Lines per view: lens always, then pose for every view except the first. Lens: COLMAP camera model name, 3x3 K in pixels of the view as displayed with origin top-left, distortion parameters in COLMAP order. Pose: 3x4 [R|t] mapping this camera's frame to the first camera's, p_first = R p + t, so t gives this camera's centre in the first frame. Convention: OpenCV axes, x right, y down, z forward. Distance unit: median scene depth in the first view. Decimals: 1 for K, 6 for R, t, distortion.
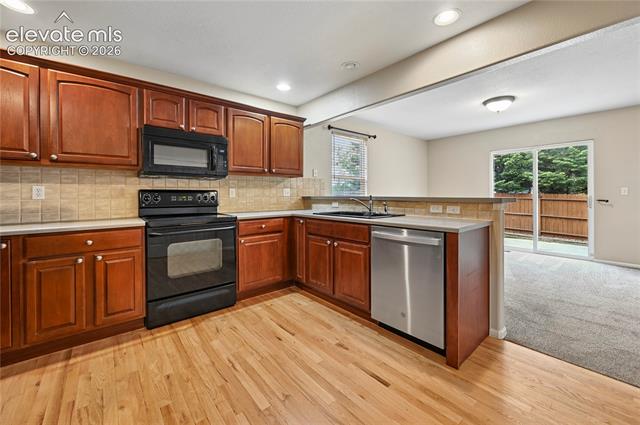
lens RADIAL K [[260.0, 0, 335.7], [0, 260.0, 195.8], [0, 0, 1]] dist [-0.000438, 0.000008]
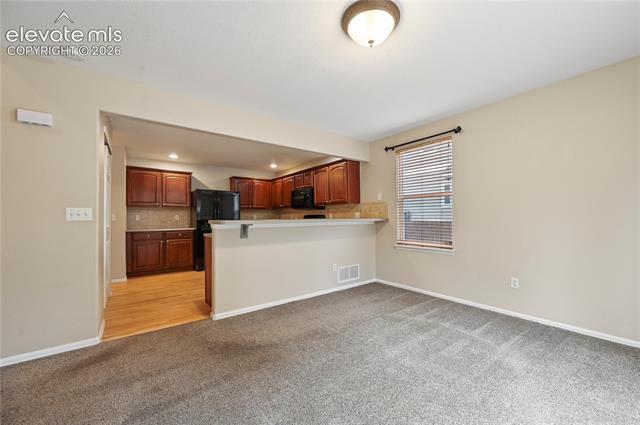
lens RADIAL K [[256.4, 0, 321.6], [0, 256.4, 216.1], [0, 0, 1]] dist [-0.000567, -0.000035]
pose [[-0.086005, 0.002164, -0.996292, 1.561497], [0.006165, 0.999980, 0.001639, -0.017869], [0.996276, -0.006001, -0.086016, 1.338552]]
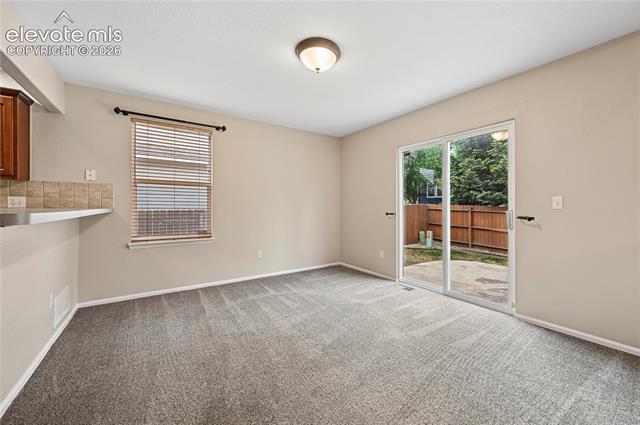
lens RADIAL K [[254.9, 0, 339.8], [0, 254.9, 209.3], [0, 0, 1]] dist [-0.001068, -0.000146]
pose [[0.996243, 0.005750, -0.086410, 1.023530], [-0.005981, 0.999979, -0.002408, 0.002509], [0.086395, 0.002915, 0.996257, 0.585849]]
